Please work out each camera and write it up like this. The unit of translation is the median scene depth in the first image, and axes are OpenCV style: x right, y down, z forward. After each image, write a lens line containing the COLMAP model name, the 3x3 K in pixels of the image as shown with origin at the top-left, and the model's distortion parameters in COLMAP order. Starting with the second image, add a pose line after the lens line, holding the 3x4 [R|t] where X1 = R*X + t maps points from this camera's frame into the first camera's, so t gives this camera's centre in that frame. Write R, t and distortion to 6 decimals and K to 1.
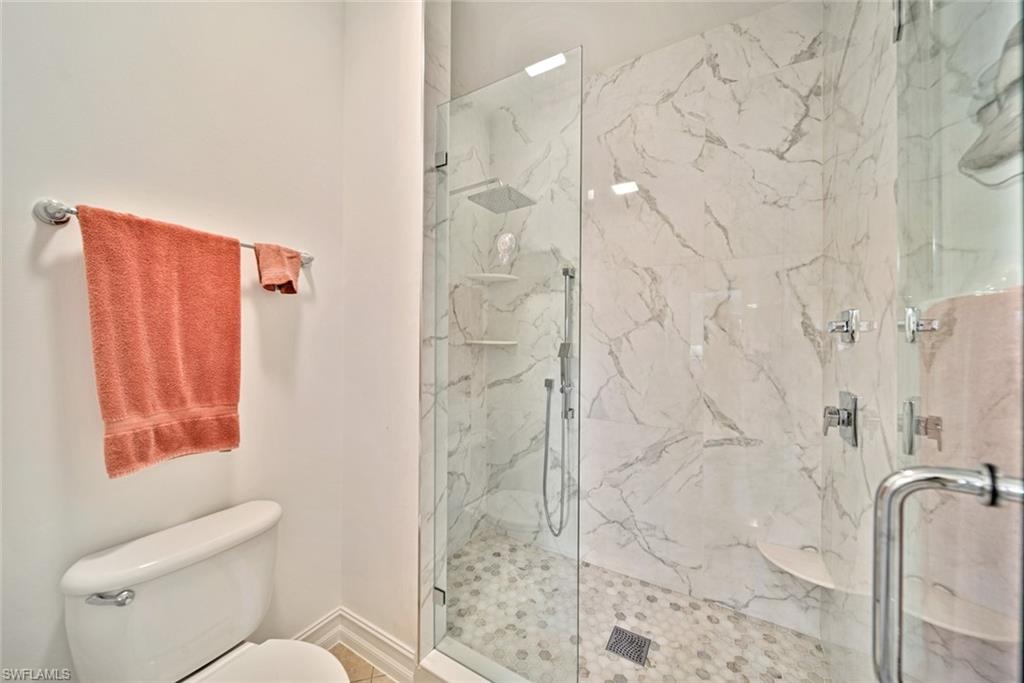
lens RADIAL K [[362.8, 0, 518.2], [0, 362.8, 337.8], [0, 0, 1]] dist [-0.000193, -0.000783]
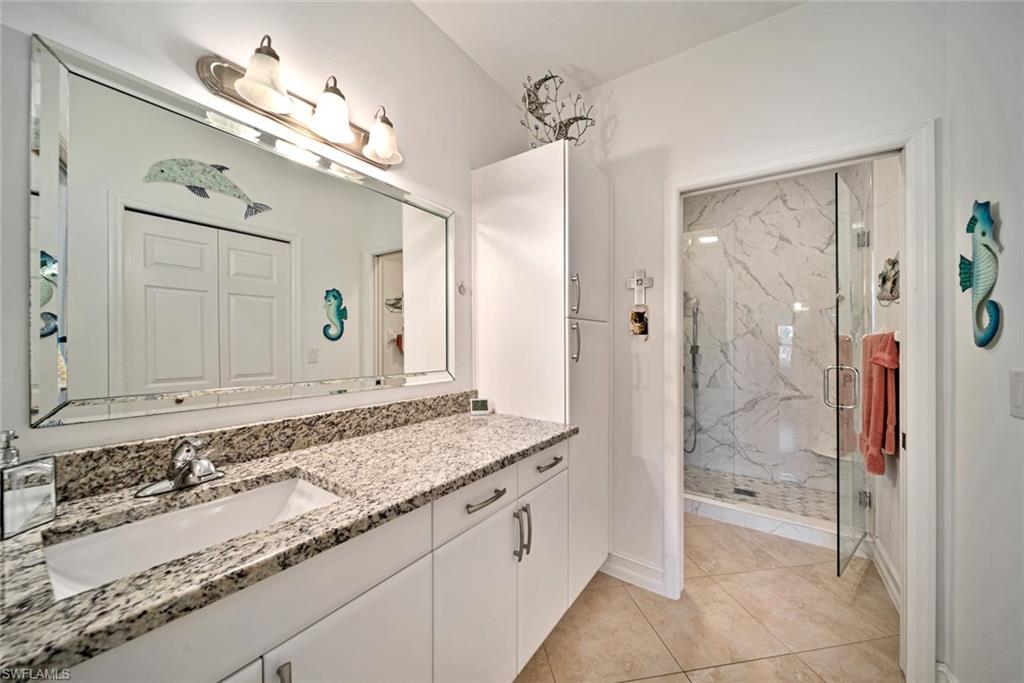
lens RADIAL K [[362.8, 0, 508.2], [0, 362.8, 334.4], [0, 0, 1]] dist [-0.000193, -0.000783]
pose [[0.995753, 0.003884, -0.091981, -0.723186], [-0.005393, 0.999855, -0.016171, -0.008083], [0.091905, 0.016598, 0.995629, -1.016274]]
